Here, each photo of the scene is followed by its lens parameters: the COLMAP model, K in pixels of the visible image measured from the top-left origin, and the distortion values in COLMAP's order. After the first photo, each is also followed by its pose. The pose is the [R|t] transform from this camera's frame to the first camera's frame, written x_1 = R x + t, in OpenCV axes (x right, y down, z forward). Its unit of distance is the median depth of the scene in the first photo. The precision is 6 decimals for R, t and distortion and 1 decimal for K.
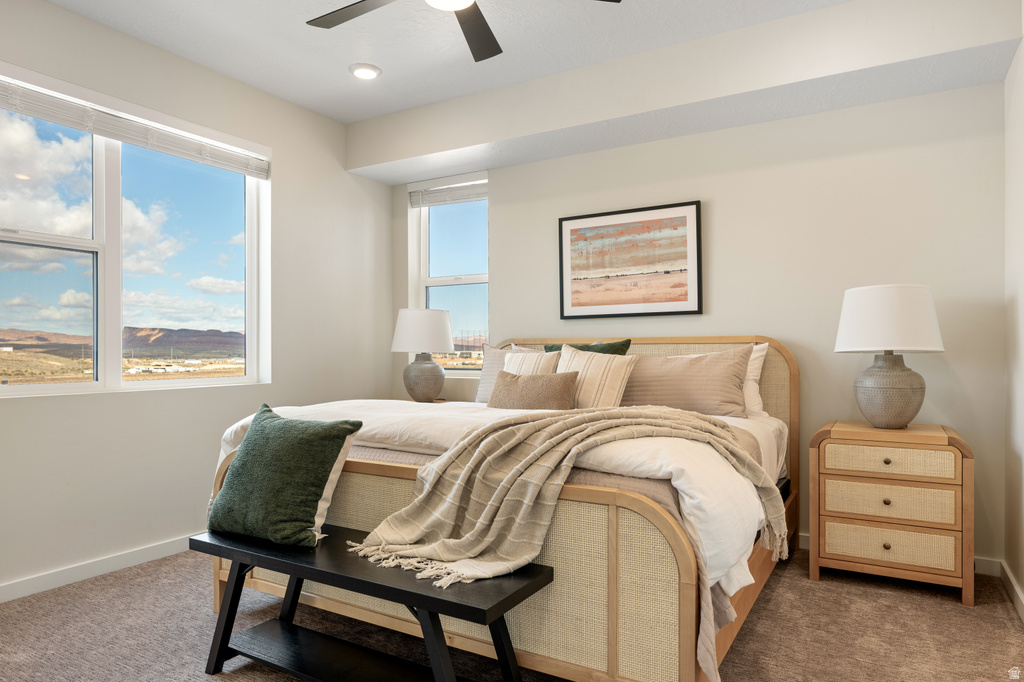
lens RADIAL K [[656.6, 0, 511.1], [0, 656.6, 345.2], [0, 0, 1]] dist [0.002227, -0.000090]
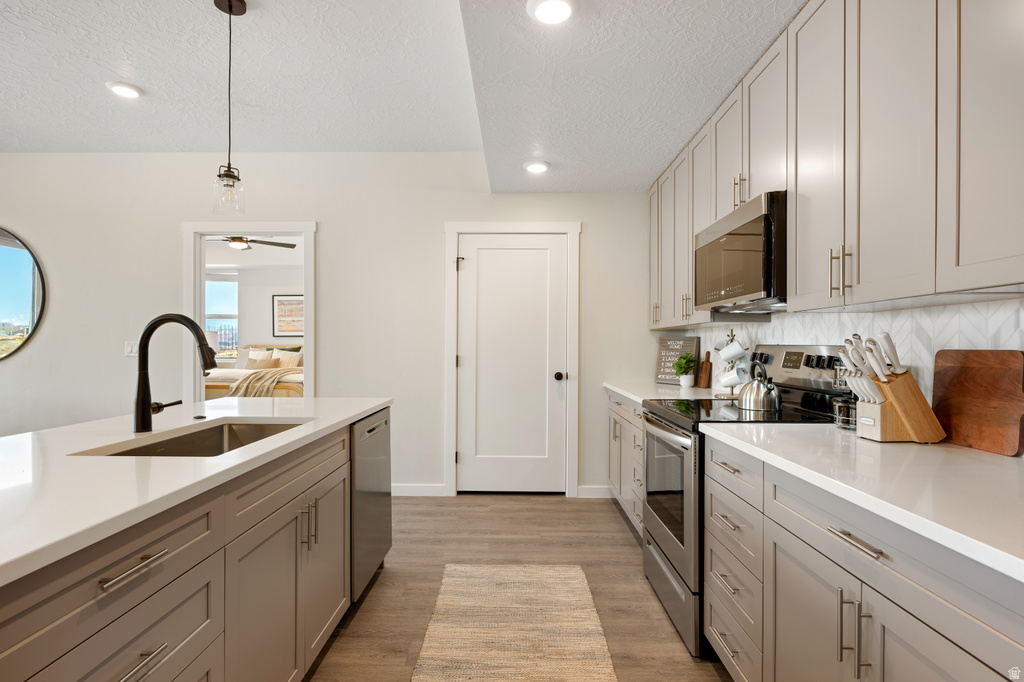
lens RADIAL K [[510.5, 0, 509.6], [0, 510.5, 343.8], [0, 0, 1]] dist [0.001358, 0.000094]
pose [[0.869353, 0.004388, 0.494172, -0.122791], [-0.007712, 0.999959, 0.004688, -0.037747], [-0.494131, -0.007886, 0.869351, -1.366553]]
